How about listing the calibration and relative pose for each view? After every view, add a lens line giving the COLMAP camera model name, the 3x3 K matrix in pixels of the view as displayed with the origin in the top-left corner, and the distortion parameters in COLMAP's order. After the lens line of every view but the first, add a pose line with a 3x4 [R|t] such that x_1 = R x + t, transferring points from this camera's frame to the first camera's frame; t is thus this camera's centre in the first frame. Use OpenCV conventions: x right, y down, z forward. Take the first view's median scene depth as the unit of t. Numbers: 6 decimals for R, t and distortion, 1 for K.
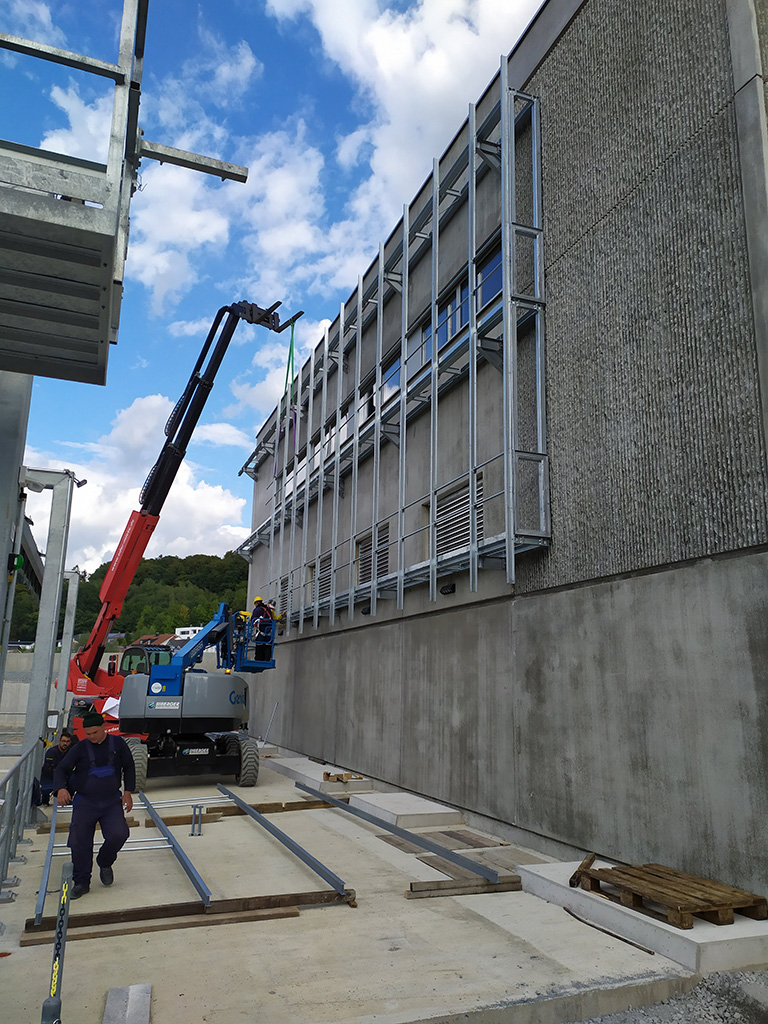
lens RADIAL K [[759.4, 0, 384.0], [0, 759.4, 512.0], [0, 0, 1]] dist [0.046306, -0.004014]
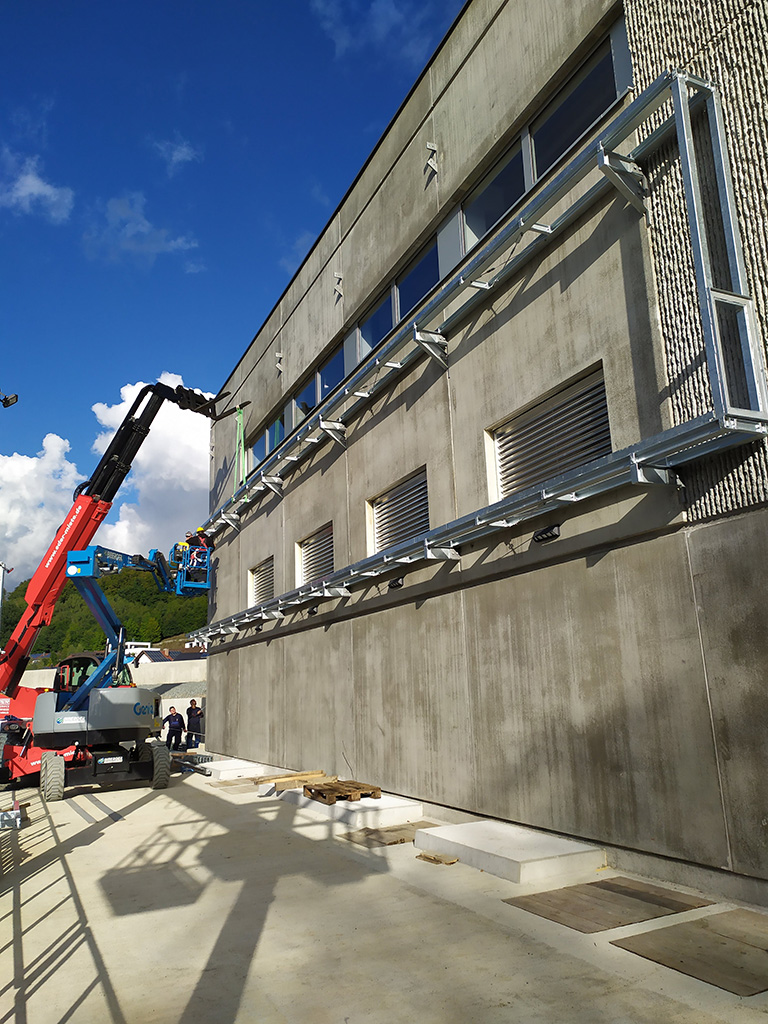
lens RADIAL K [[759.4, 0, 384.0], [0, 759.4, 512.0], [0, 0, 1]] dist [0.046306, -0.004014]
pose [[0.995199, -0.038869, 0.089828, -0.122986], [0.039286, 0.999224, -0.002873, 0.073217], [-0.089647, 0.006388, 0.995953, 0.284009]]
